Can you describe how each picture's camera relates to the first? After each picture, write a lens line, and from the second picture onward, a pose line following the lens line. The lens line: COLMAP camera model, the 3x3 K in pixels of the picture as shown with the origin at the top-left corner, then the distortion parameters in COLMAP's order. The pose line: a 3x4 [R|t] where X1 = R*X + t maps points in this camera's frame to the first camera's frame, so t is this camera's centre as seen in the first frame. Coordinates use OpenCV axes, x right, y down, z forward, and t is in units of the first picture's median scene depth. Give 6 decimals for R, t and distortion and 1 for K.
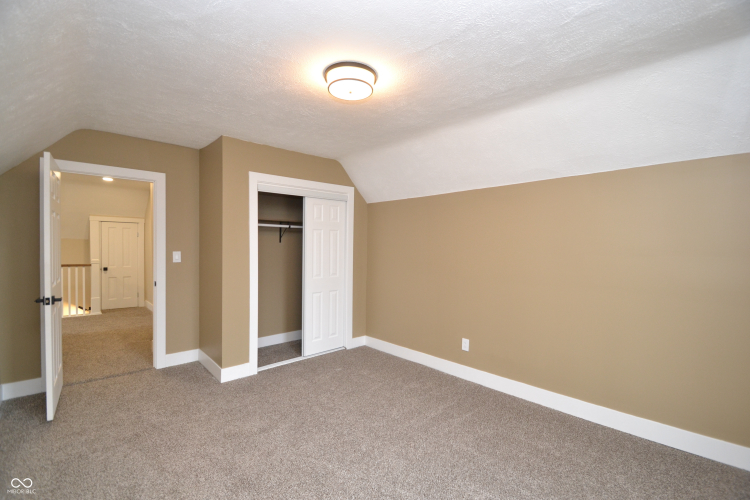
lens RADIAL K [[333.1, 0, 371.7], [0, 333.1, 250.4], [0, 0, 1]] dist [0.017128, -0.017193]
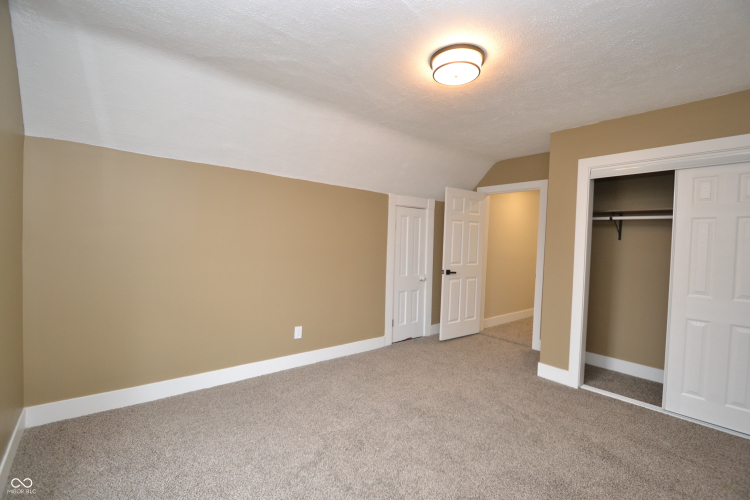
lens RADIAL K [[333.1, 0, 371.7], [0, 333.1, 250.4], [0, 0, 1]] dist [0.017128, -0.017193]
pose [[-0.036575, 0.022631, -0.999075, 0.536151], [-0.046518, 0.998621, 0.024324, 0.010062], [0.998248, 0.047365, -0.035472, 0.467469]]
